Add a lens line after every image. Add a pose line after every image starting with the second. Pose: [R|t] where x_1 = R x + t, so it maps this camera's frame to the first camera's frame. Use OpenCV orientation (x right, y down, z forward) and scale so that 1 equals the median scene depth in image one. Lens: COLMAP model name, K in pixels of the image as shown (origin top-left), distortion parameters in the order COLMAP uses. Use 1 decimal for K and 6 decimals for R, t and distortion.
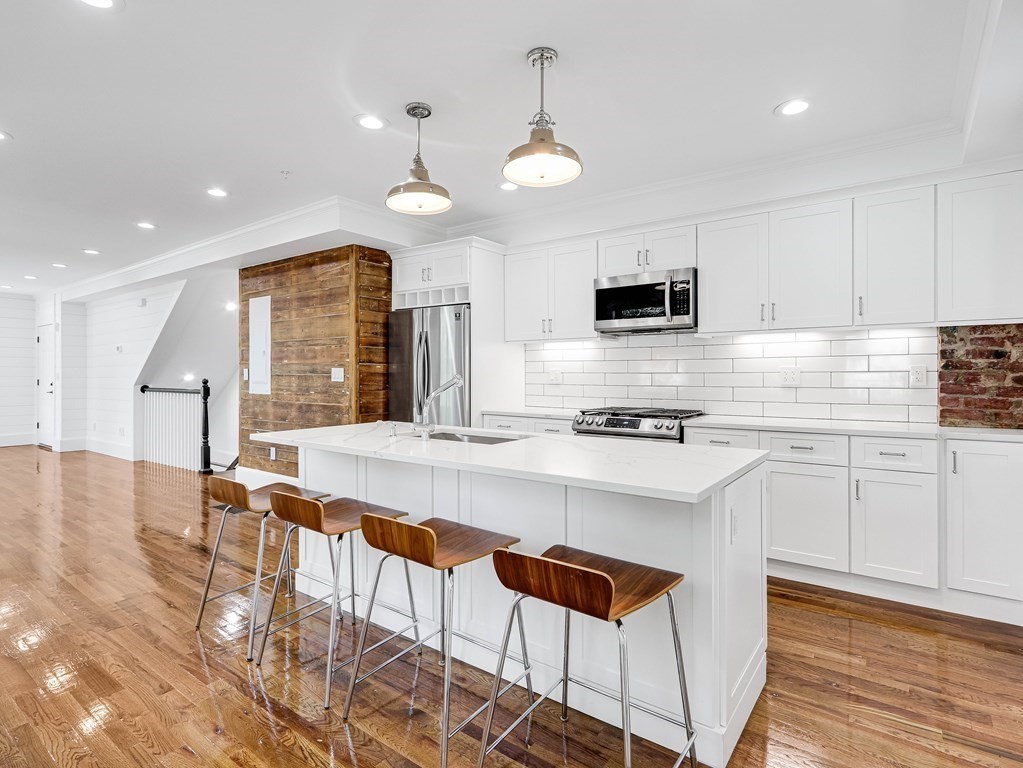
lens RADIAL K [[549.0, 0, 534.2], [0, 549.0, 362.9], [0, 0, 1]] dist [-0.000935, 0.000942]
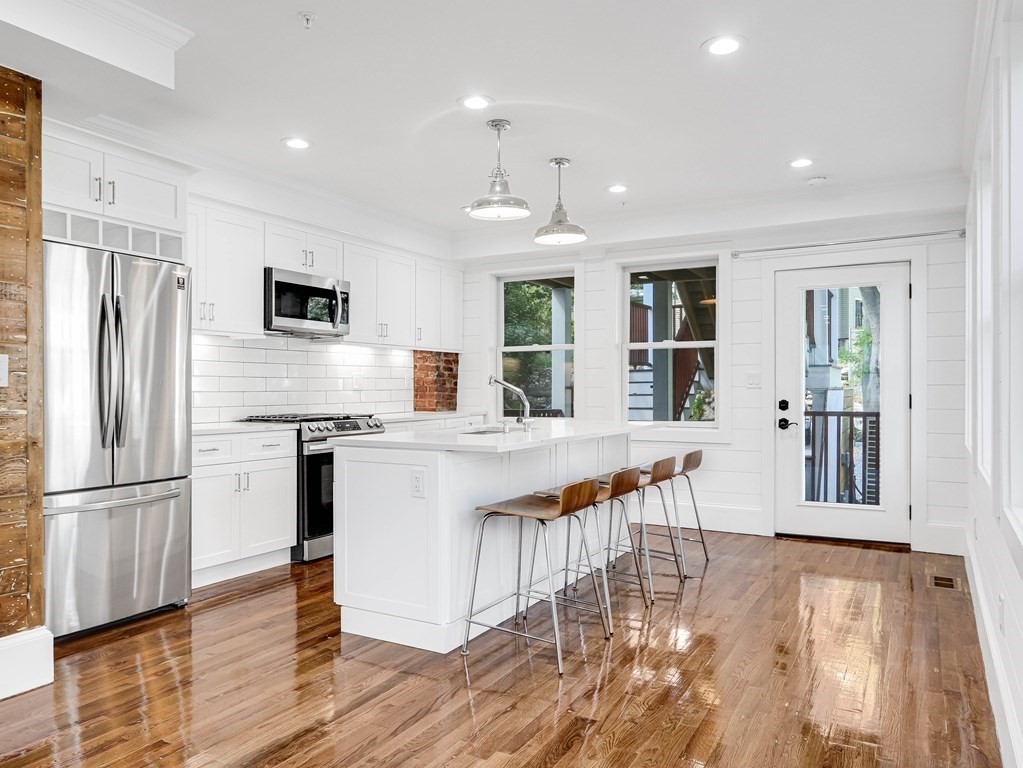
lens RADIAL K [[719.0, 0, 520.9], [0, 719.0, 390.3], [0, 0, 1]] dist [-0.011677, -0.000704]
pose [[-0.143657, -0.005368, 0.989613, -1.292016], [-0.020036, 0.999796, 0.002515, 0.036087], [-0.989425, -0.019467, -0.143735, 0.934953]]
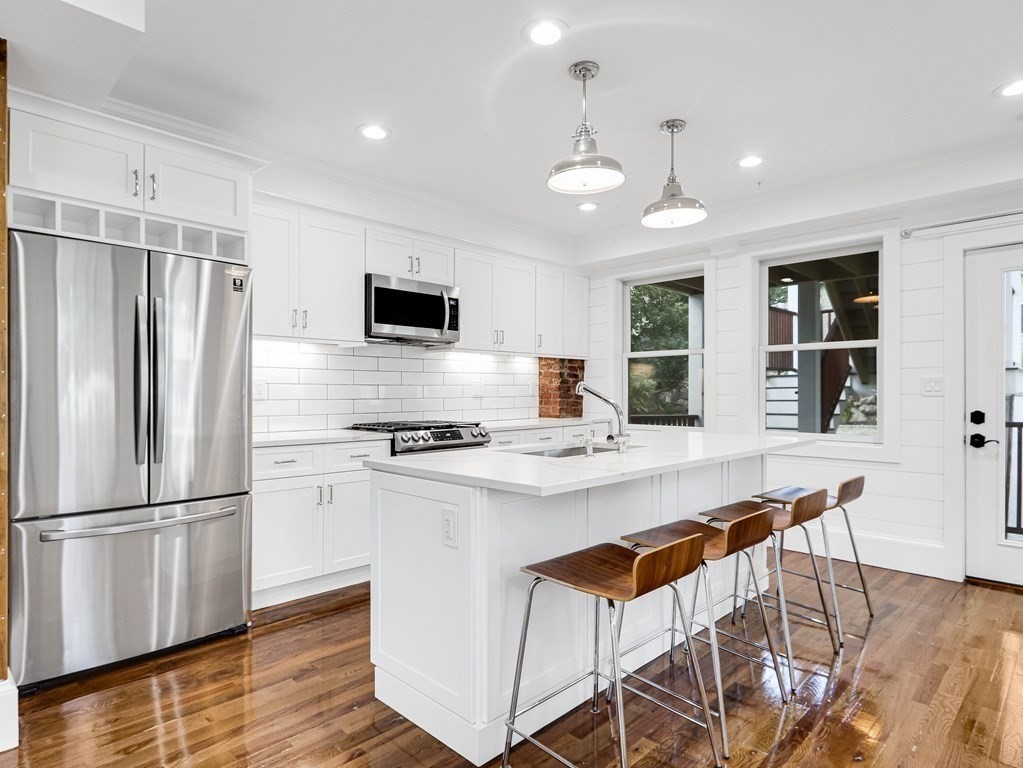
lens RADIAL K [[579.5, 0, 512.2], [0, 579.5, 394.4], [0, 0, 1]] dist [-0.002582, 0.001315]
pose [[0.134258, -0.006805, 0.990923, -0.909573], [-0.018958, 0.999776, 0.009434, 0.026308], [-0.990765, -0.020052, 0.134099, 0.799989]]
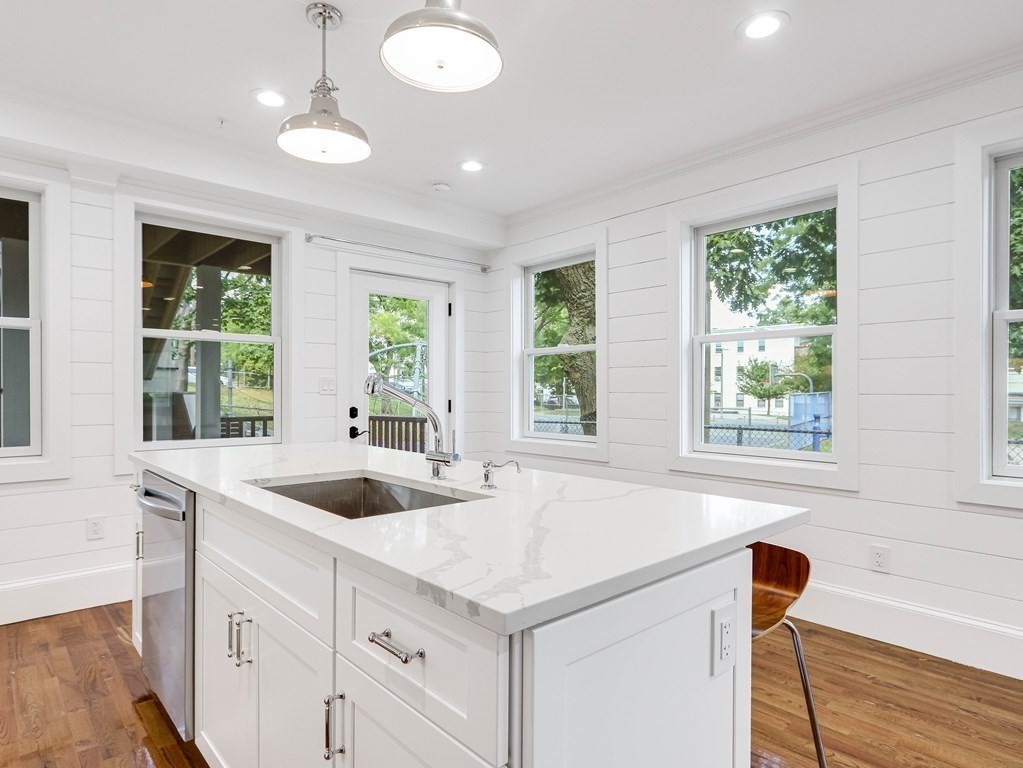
lens RADIAL K [[579.5, 0, 512.3], [0, 579.5, 384.9], [0, 0, 1]] dist [-0.002582, 0.001315]
pose [[-0.985128, -0.011256, 0.171453, -0.308874], [-0.014685, 0.999716, -0.018743, 0.021516], [-0.171194, -0.020982, -0.985014, 1.260916]]
